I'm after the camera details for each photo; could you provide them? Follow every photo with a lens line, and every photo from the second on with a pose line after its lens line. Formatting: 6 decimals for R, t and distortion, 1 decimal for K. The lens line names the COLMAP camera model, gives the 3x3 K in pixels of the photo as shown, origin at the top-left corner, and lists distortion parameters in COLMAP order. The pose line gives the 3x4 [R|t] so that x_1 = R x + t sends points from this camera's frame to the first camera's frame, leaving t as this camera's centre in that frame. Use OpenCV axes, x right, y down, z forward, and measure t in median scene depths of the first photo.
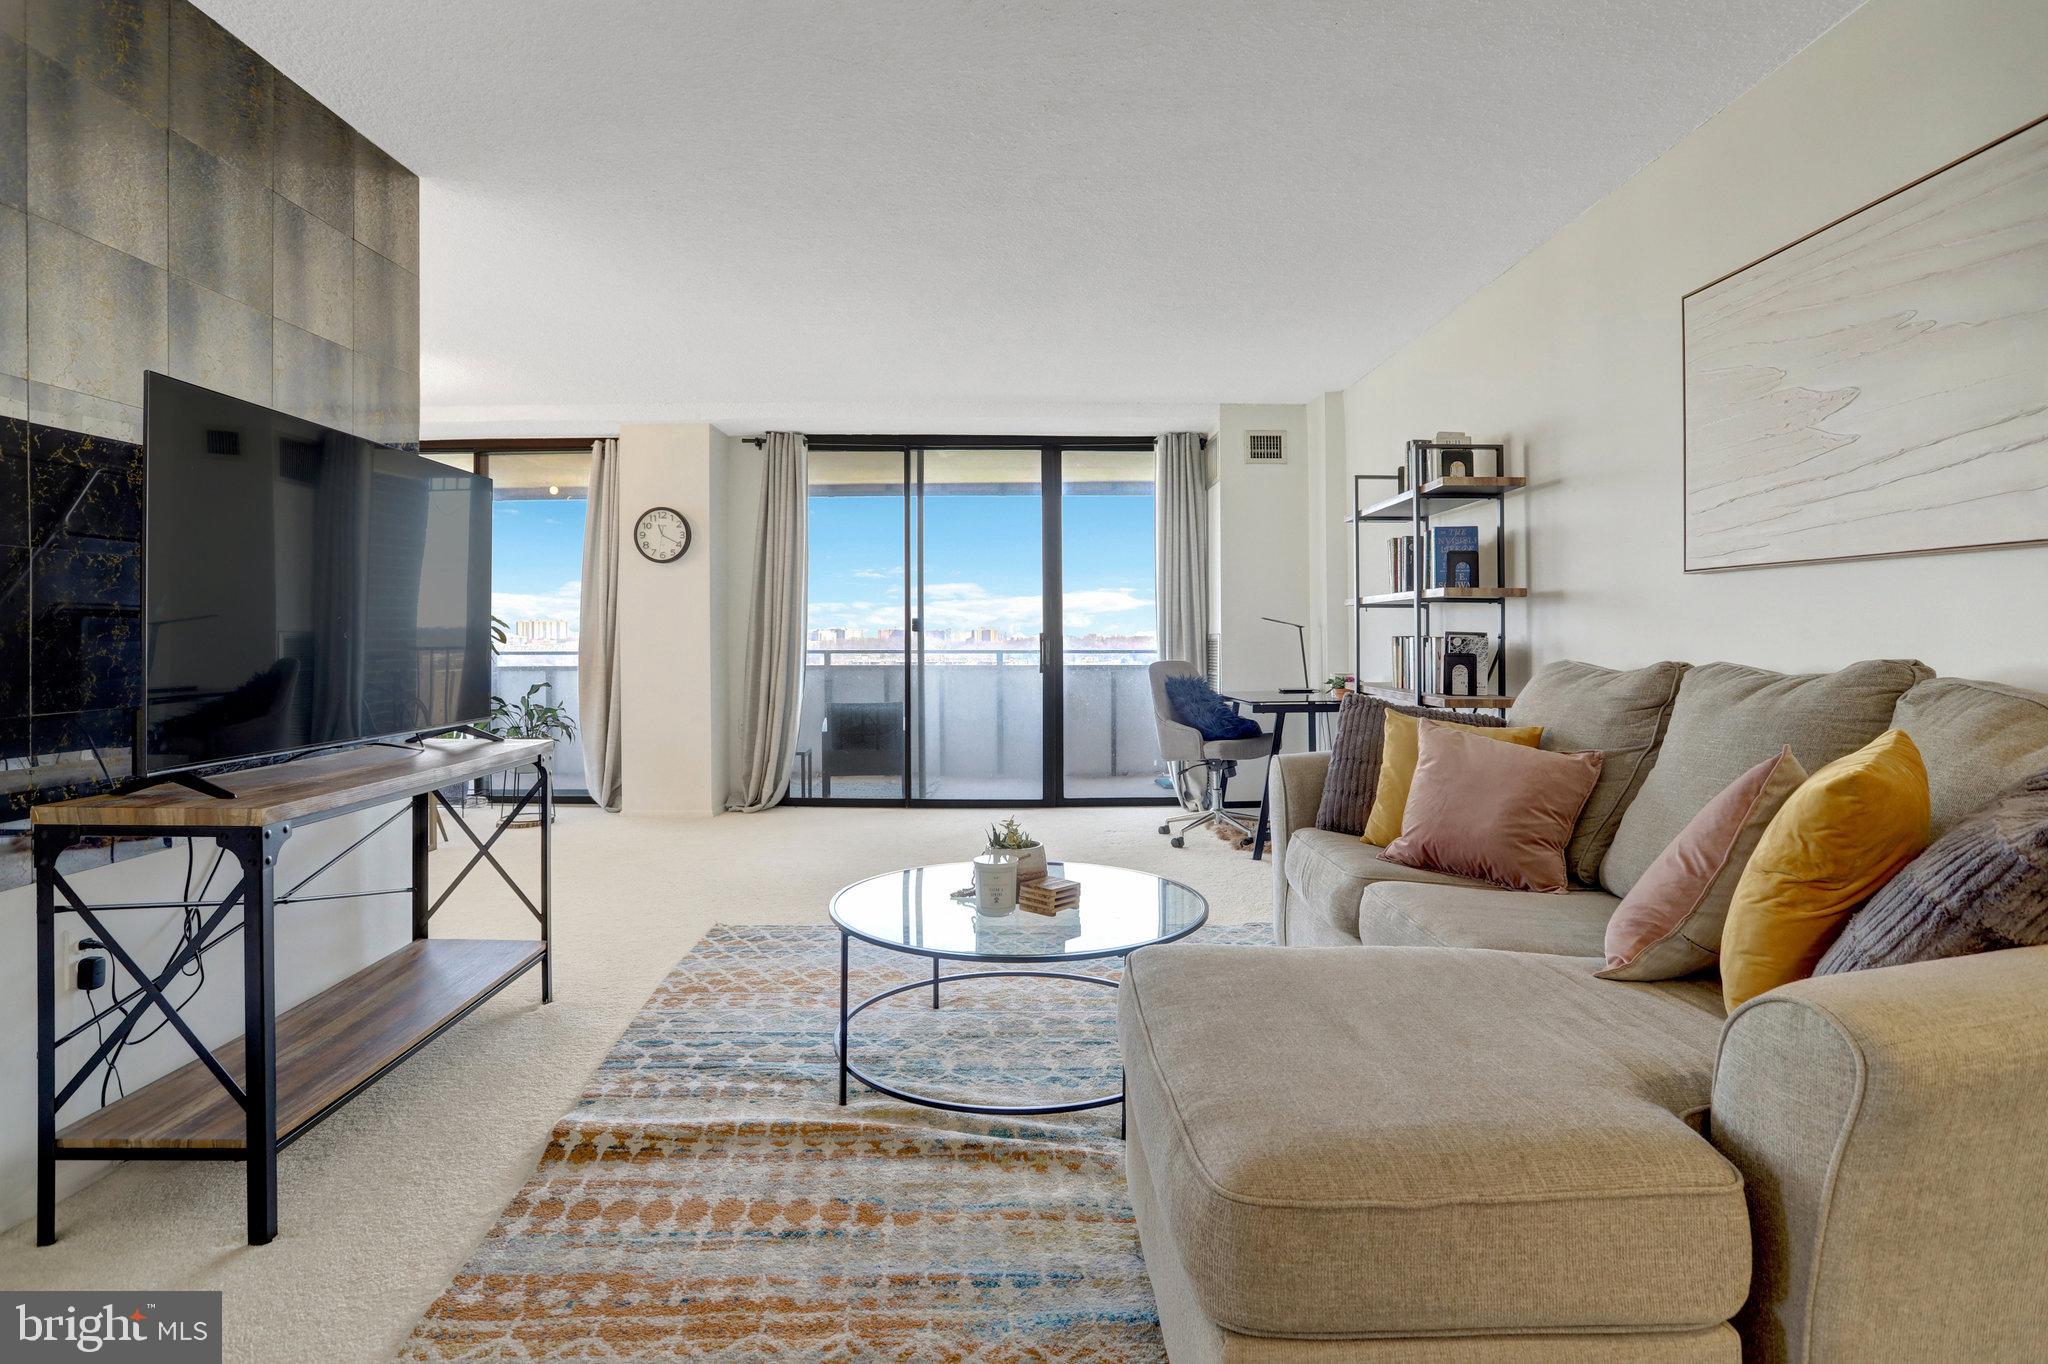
lens RADIAL K [[1026.6, 0, 1028.7], [0, 1026.6, 633.6], [0, 0, 1]] dist [-0.073296, 0.033989]
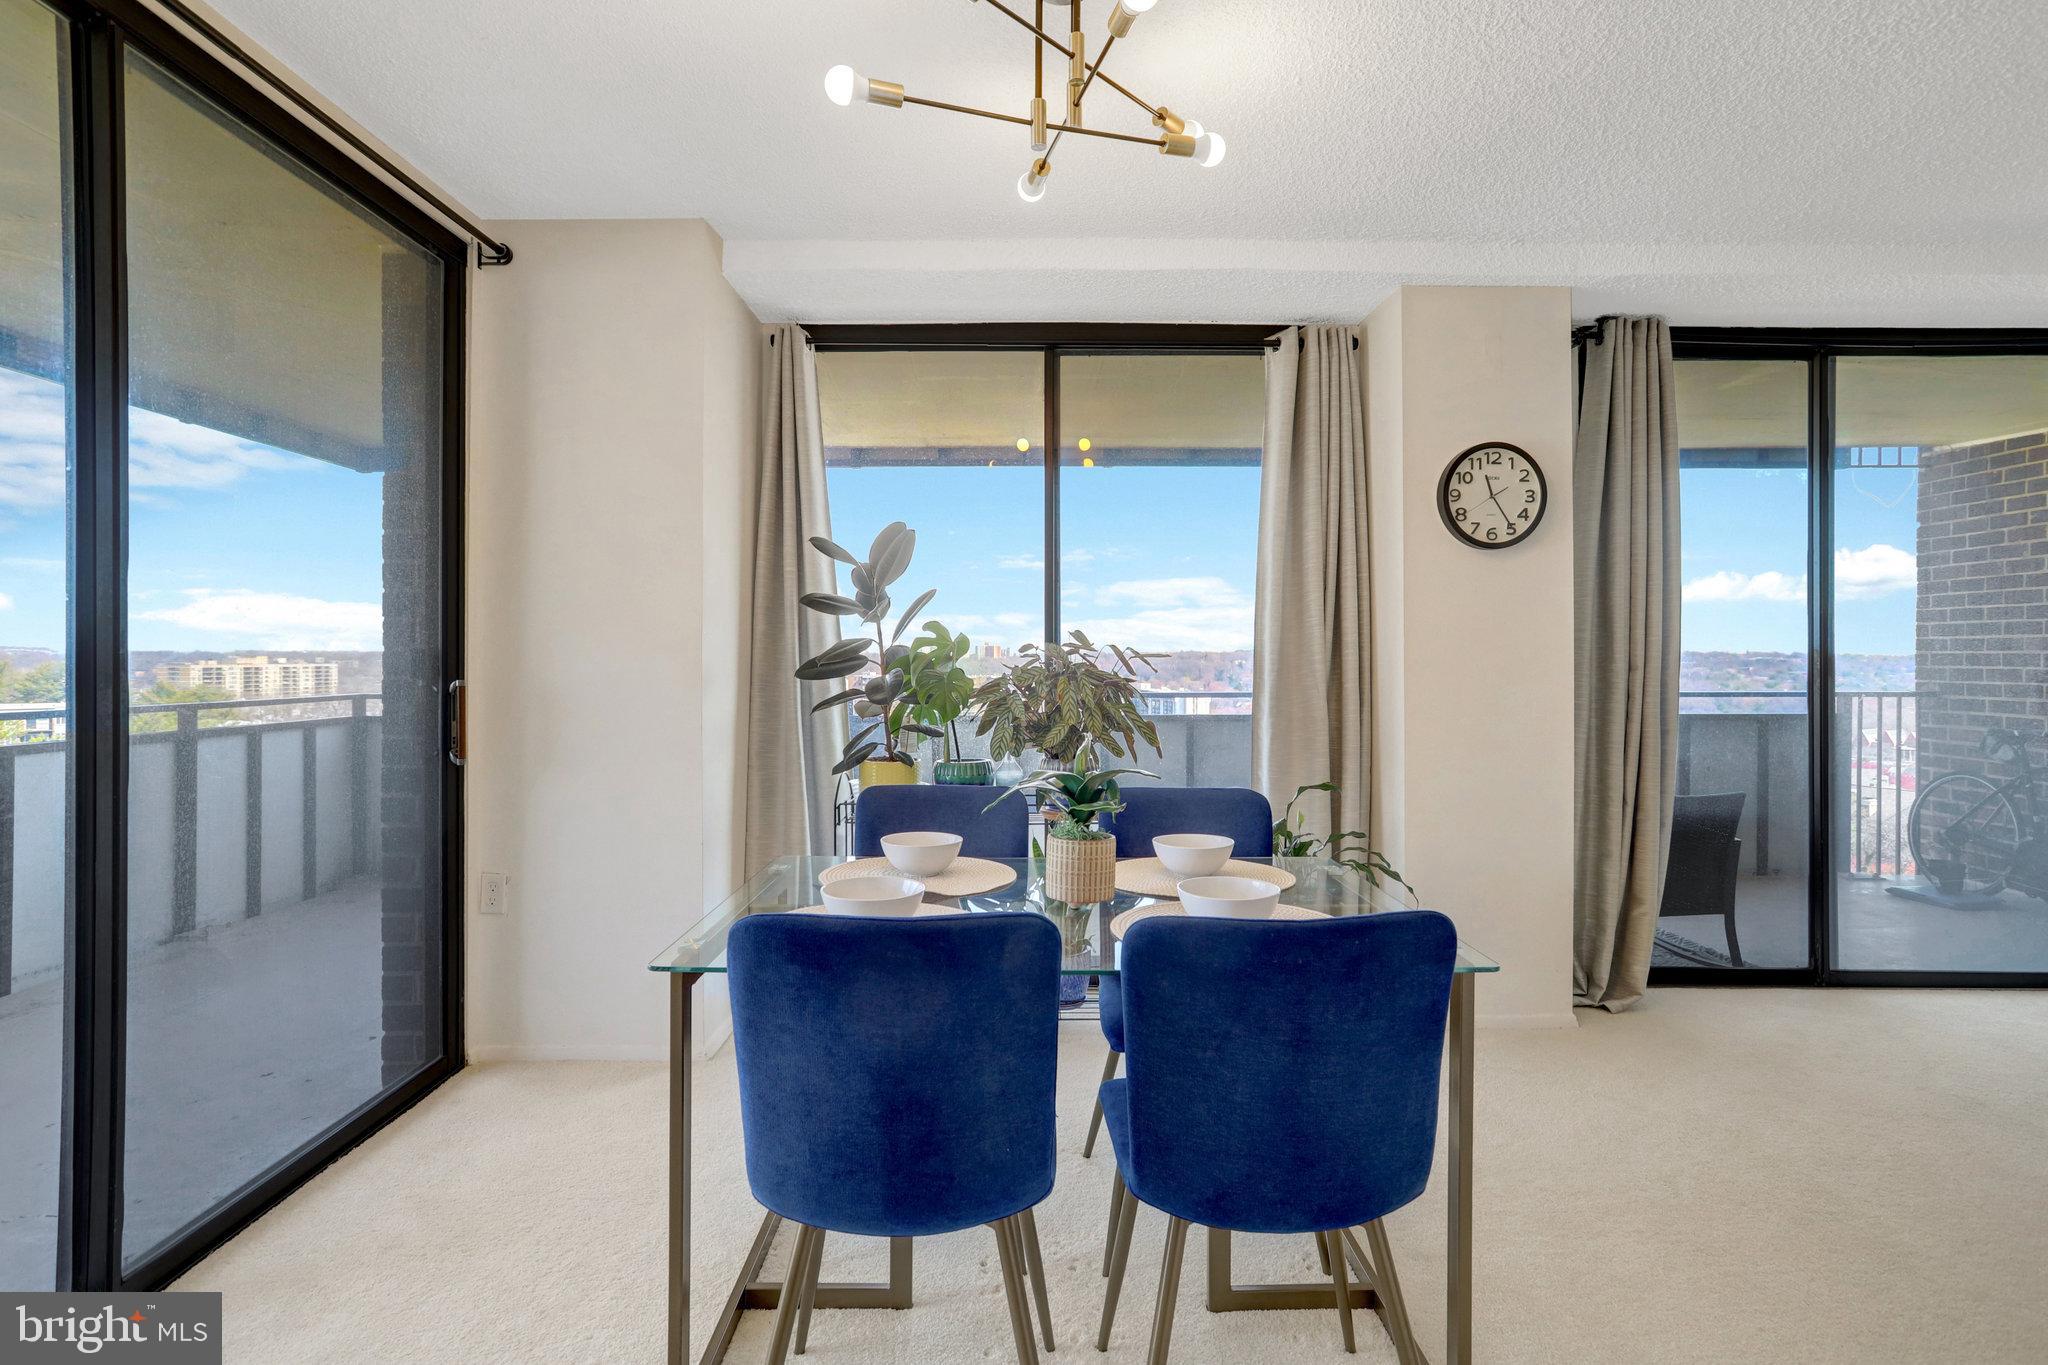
lens RADIAL K [[1033.9, 0, 1018.0], [0, 1033.9, 626.8], [0, 0, 1]] dist [-0.049871, 0.034855]
pose [[0.999996, 0.002536, -0.000980, -1.266396], [-0.002556, 0.999771, -0.021250, -0.035244], [0.000926, 0.021252, 0.999774, 0.975600]]
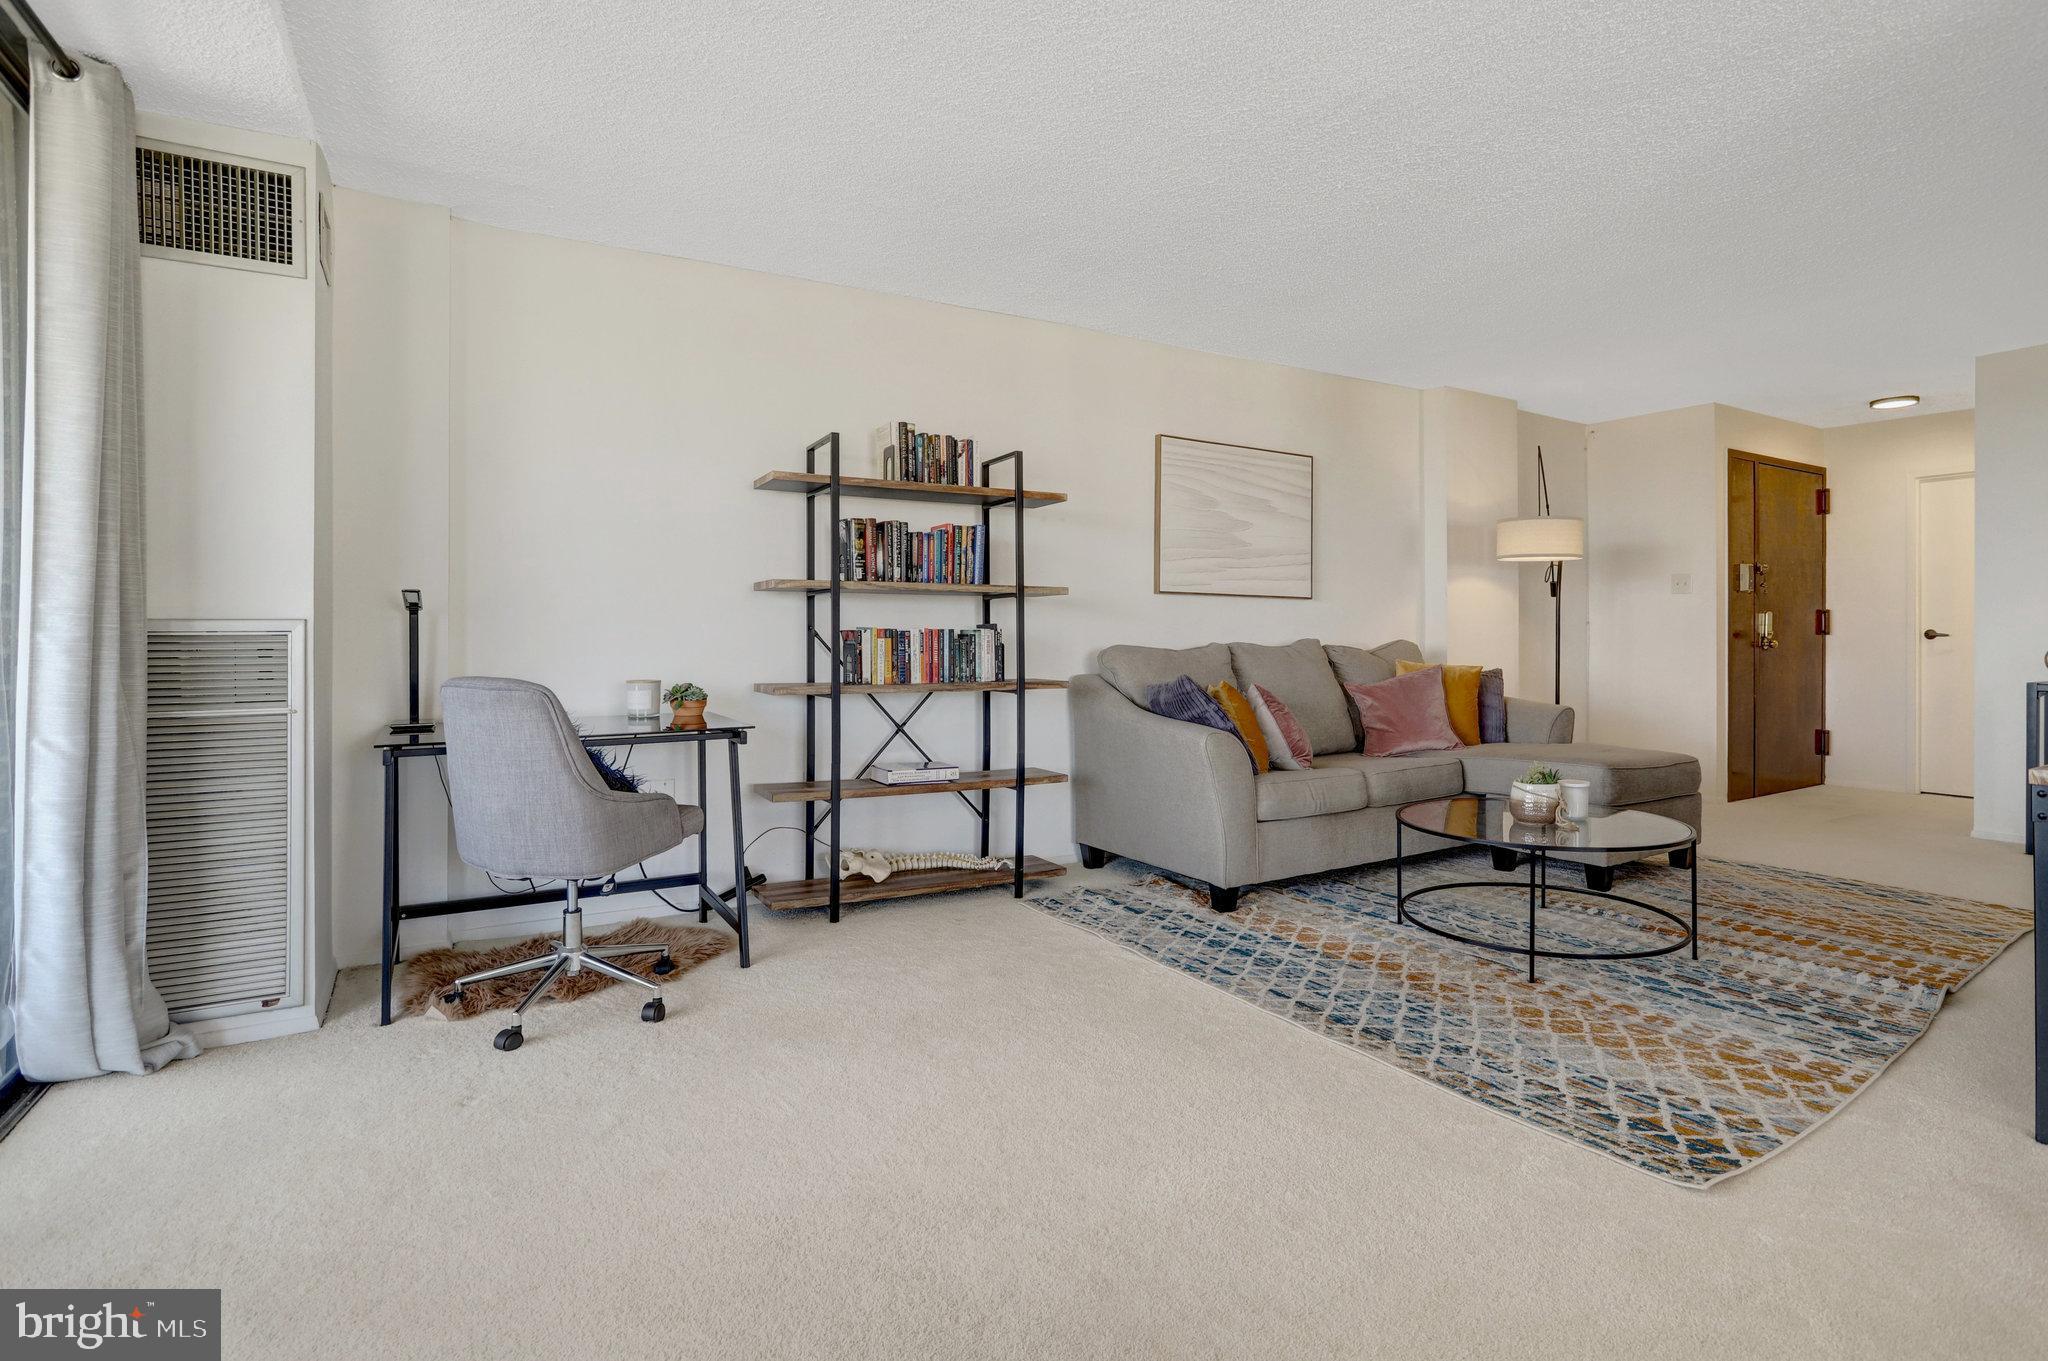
lens RADIAL K [[1017.6, 0, 1030.1], [0, 1017.6, 630.9], [0, 0, 1]] dist [-0.065803, 0.031109]
pose [[-0.500927, 0.003364, 0.865483, -0.722156], [-0.003652, 0.999975, -0.006000, 0.016565], [-0.865482, -0.006167, -0.500903, 1.967027]]
